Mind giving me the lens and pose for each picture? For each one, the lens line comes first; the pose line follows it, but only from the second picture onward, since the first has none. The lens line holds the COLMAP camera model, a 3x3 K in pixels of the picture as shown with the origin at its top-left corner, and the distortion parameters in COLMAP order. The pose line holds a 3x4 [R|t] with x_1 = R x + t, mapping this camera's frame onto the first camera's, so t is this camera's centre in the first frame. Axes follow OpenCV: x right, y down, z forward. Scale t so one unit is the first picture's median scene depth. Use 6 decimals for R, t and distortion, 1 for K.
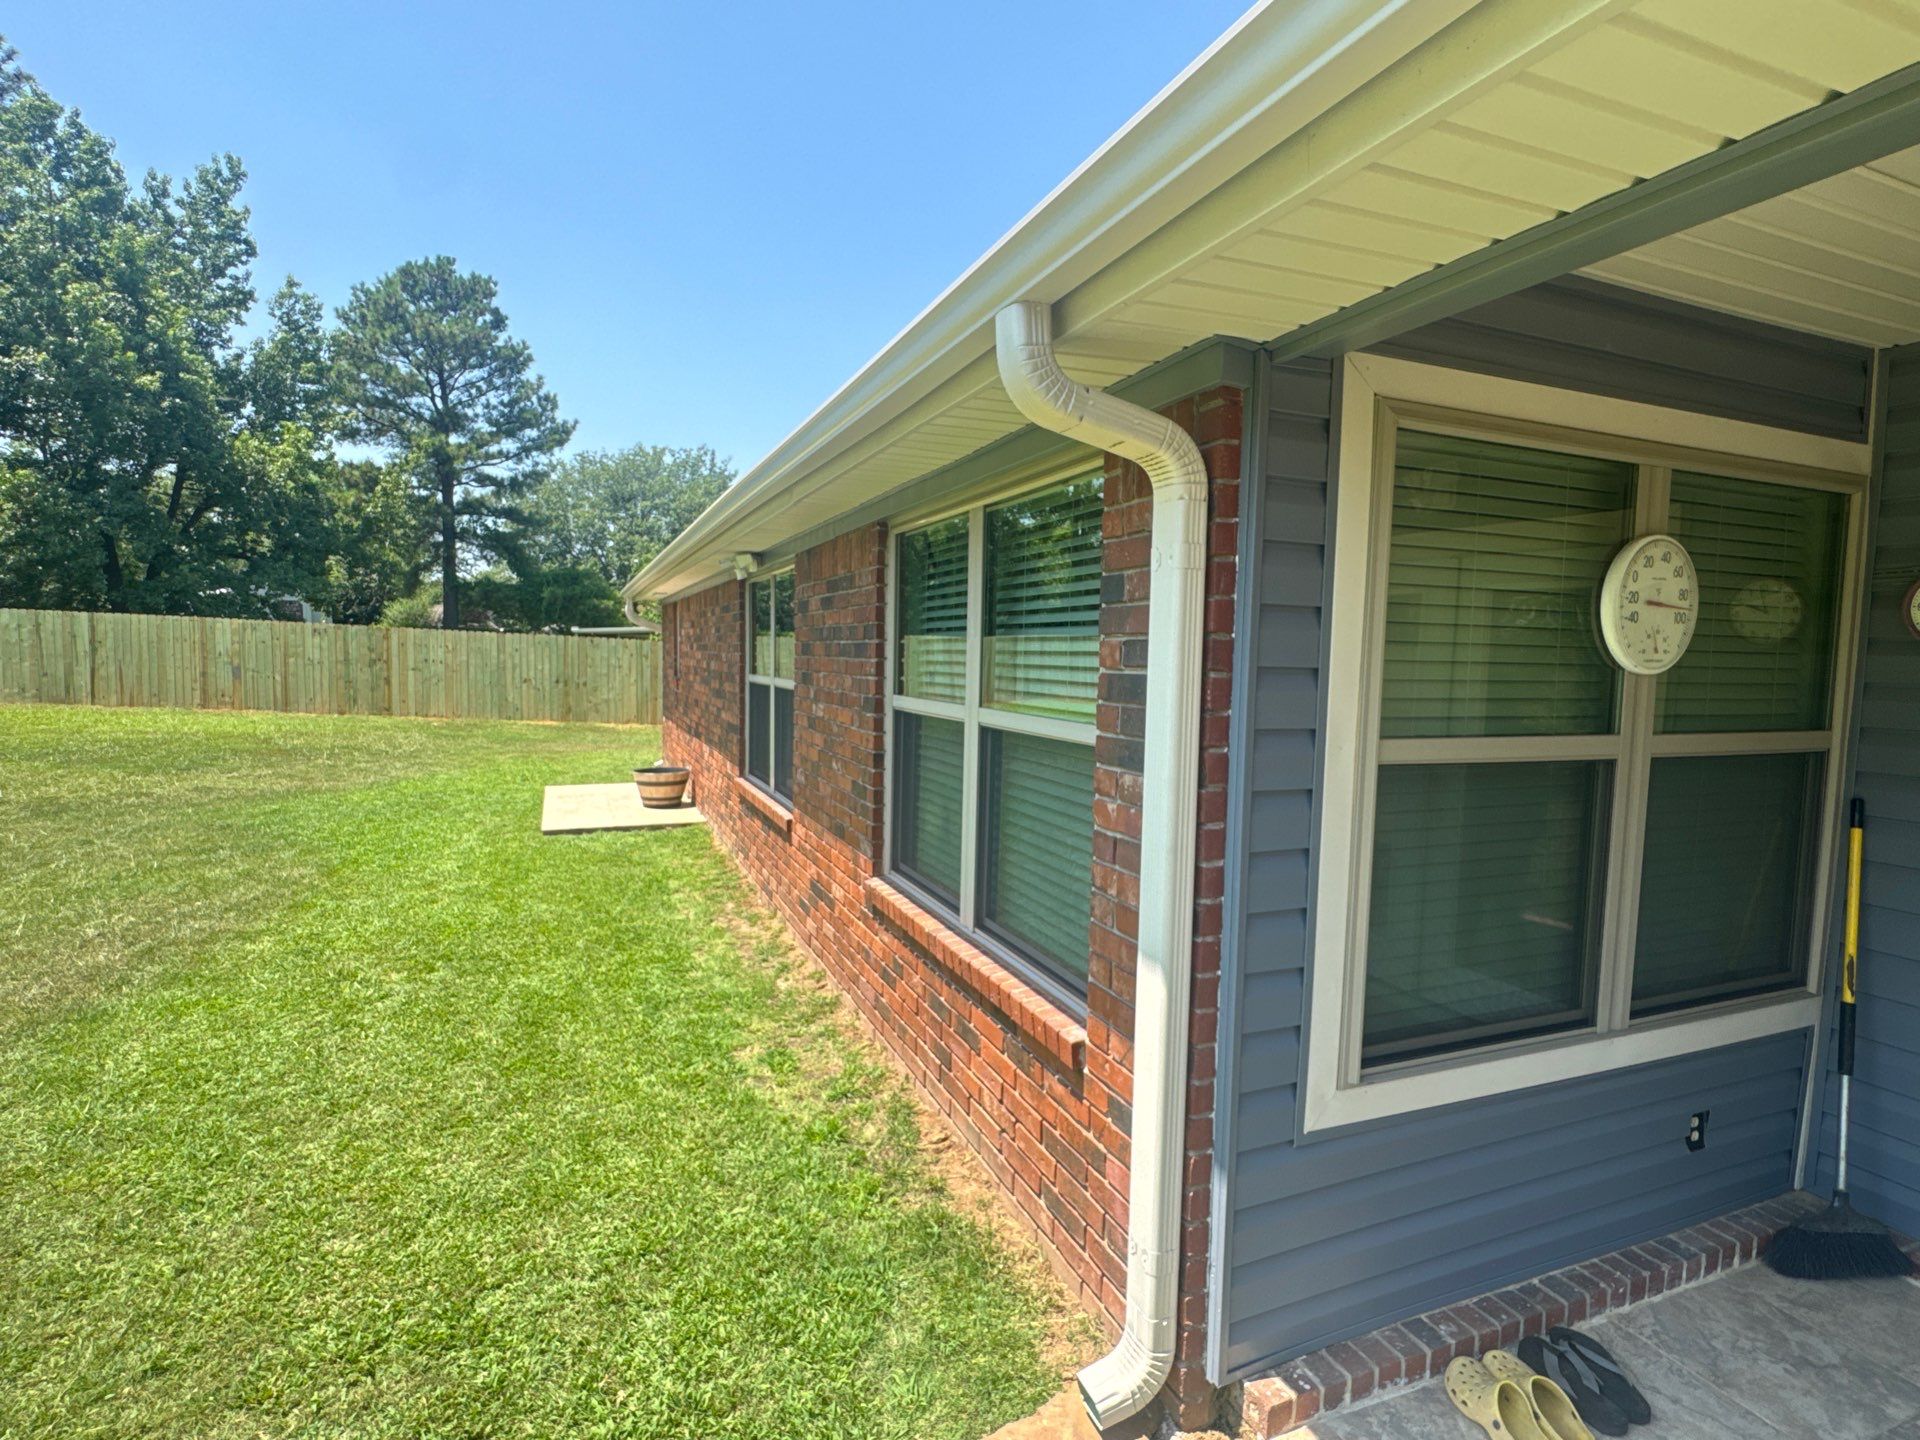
lens RADIAL K [[964.8, 0, 957.1], [0, 964.8, 722.7], [0, 0, 1]] dist [-0.003227, -0.000609]
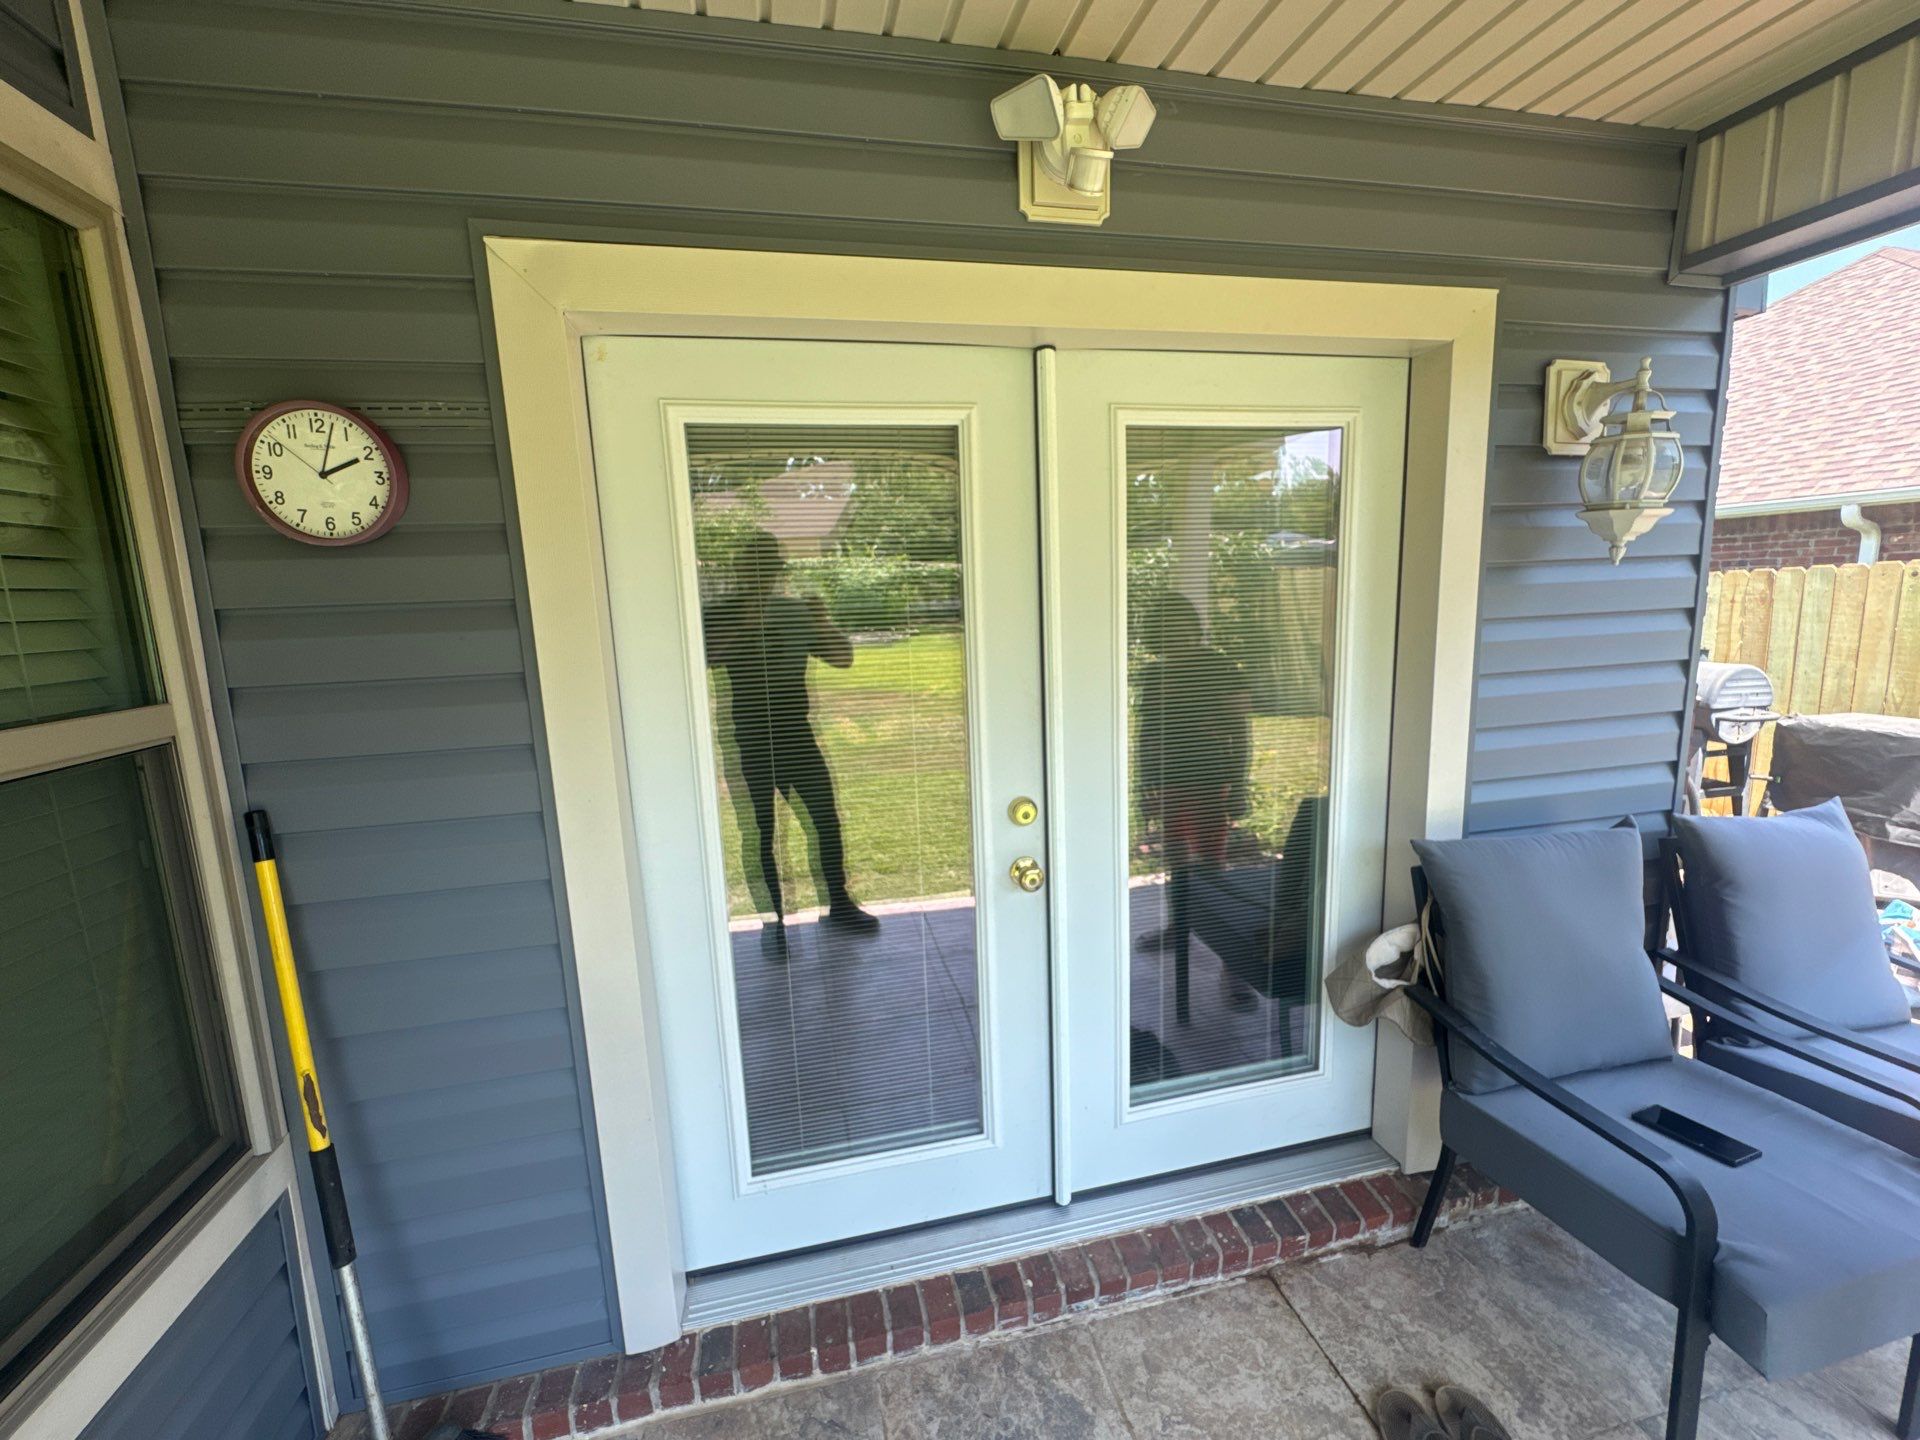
lens RADIAL K [[774.7, 0, 960.0], [0, 774.7, 720.0], [0, 0, 1]] dist [-0.006464, -0.000414]
pose [[0.168291, -0.178646, 0.969414, 0.628875], [0.112227, 0.980518, 0.161210, -0.002118], [-0.979328, 0.081664, 0.185061, 0.545636]]
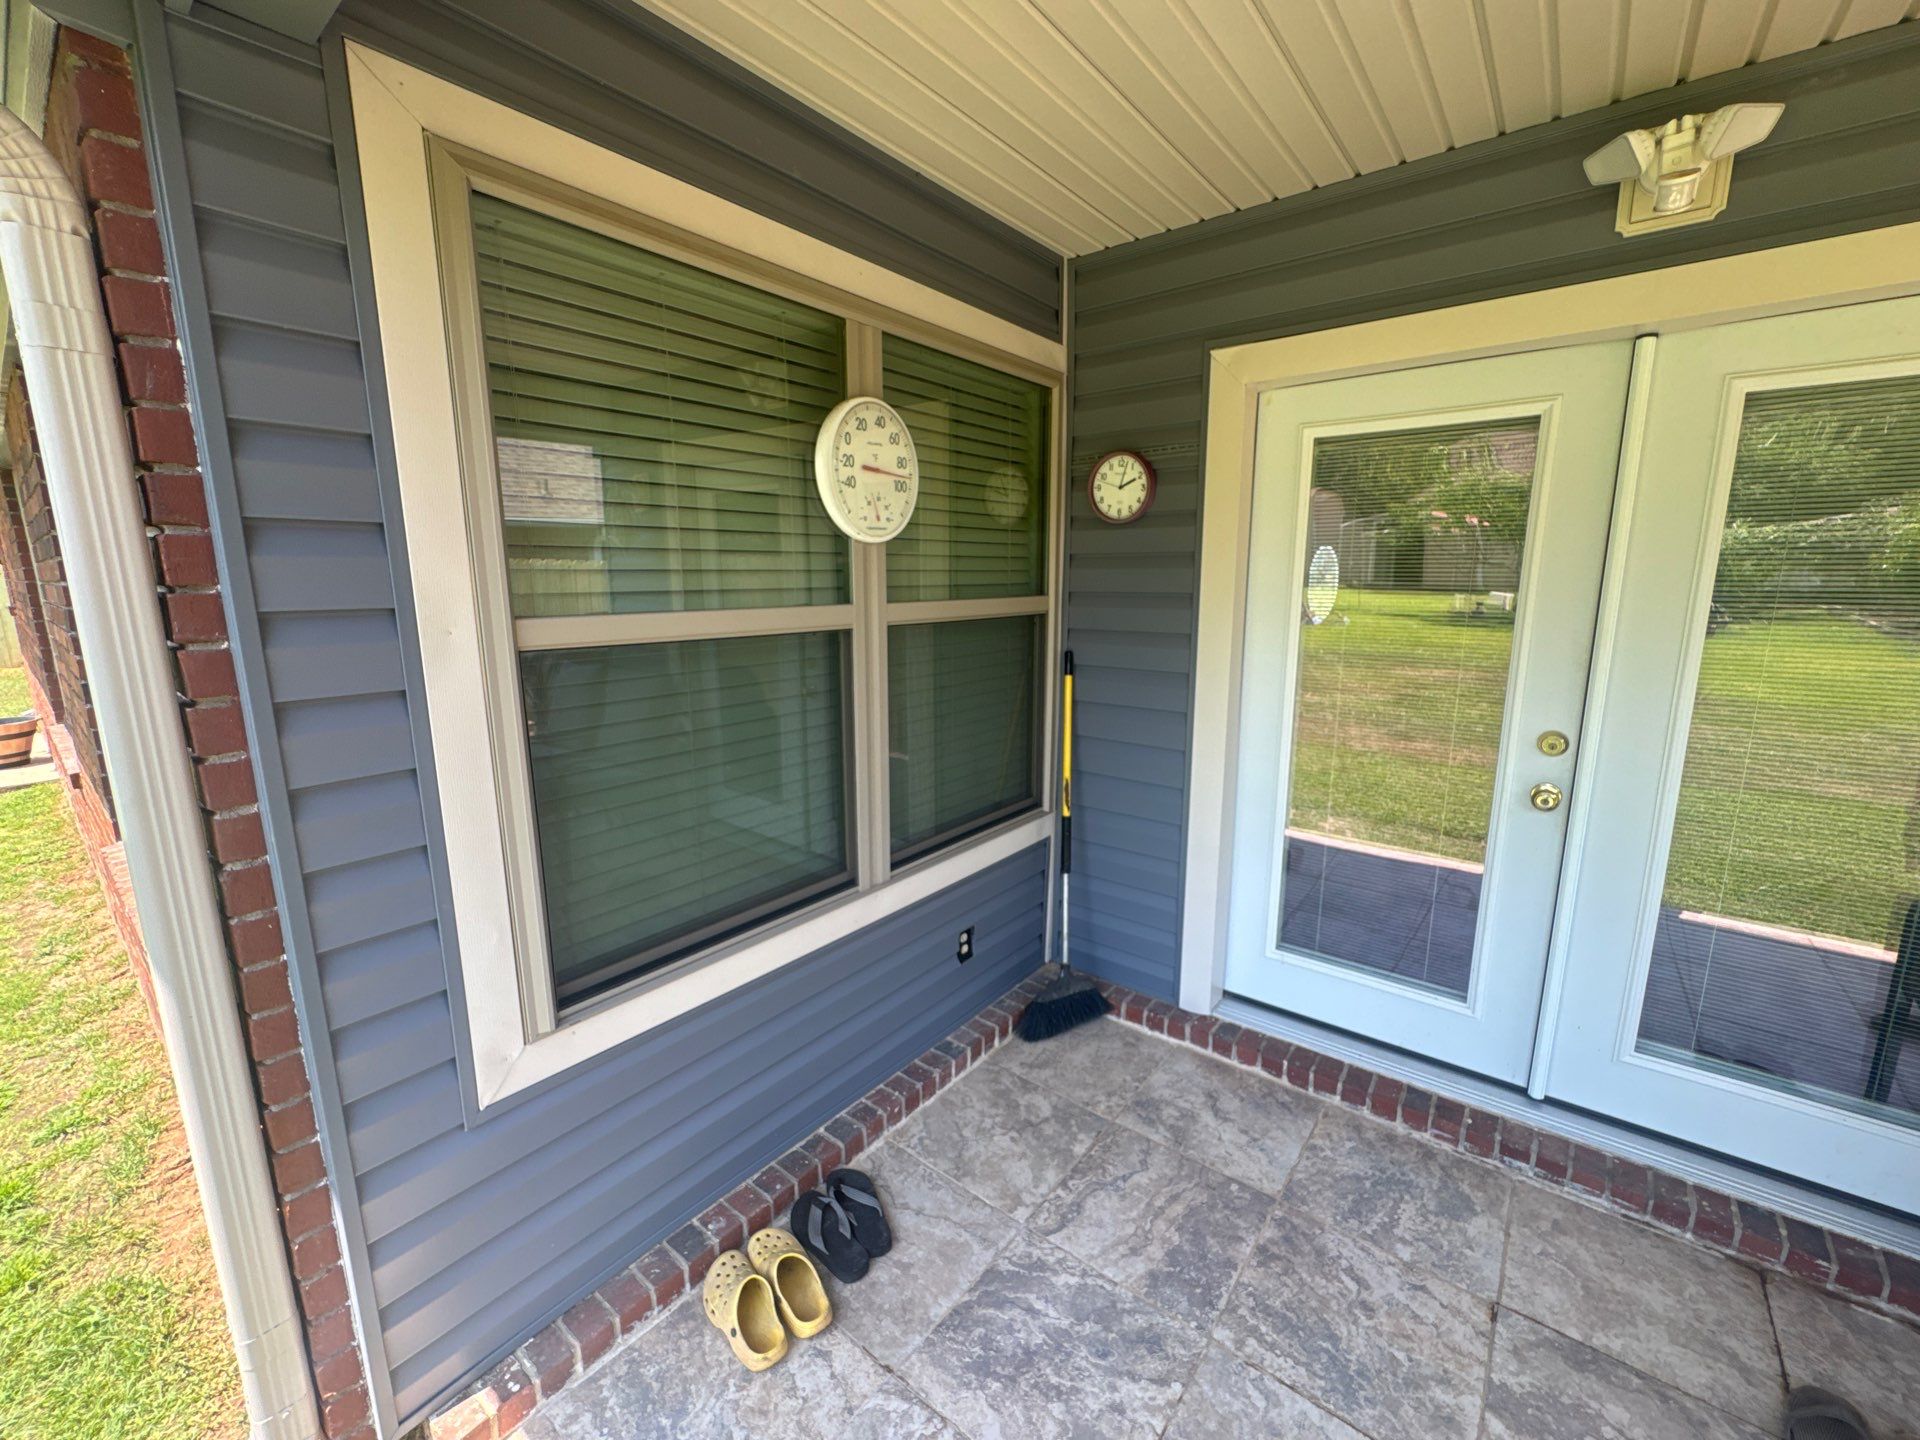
lens RADIAL K [[771.4, 0, 960.0], [0, 771.4, 720.0], [0, 0, 1]] dist [-0.002248, -0.000149]
pose [[0.874348, -0.113213, 0.471910, 0.381248], [0.055903, 0.989431, 0.133792, 0.029738], [-0.482069, -0.090600, 0.871436, 0.227528]]
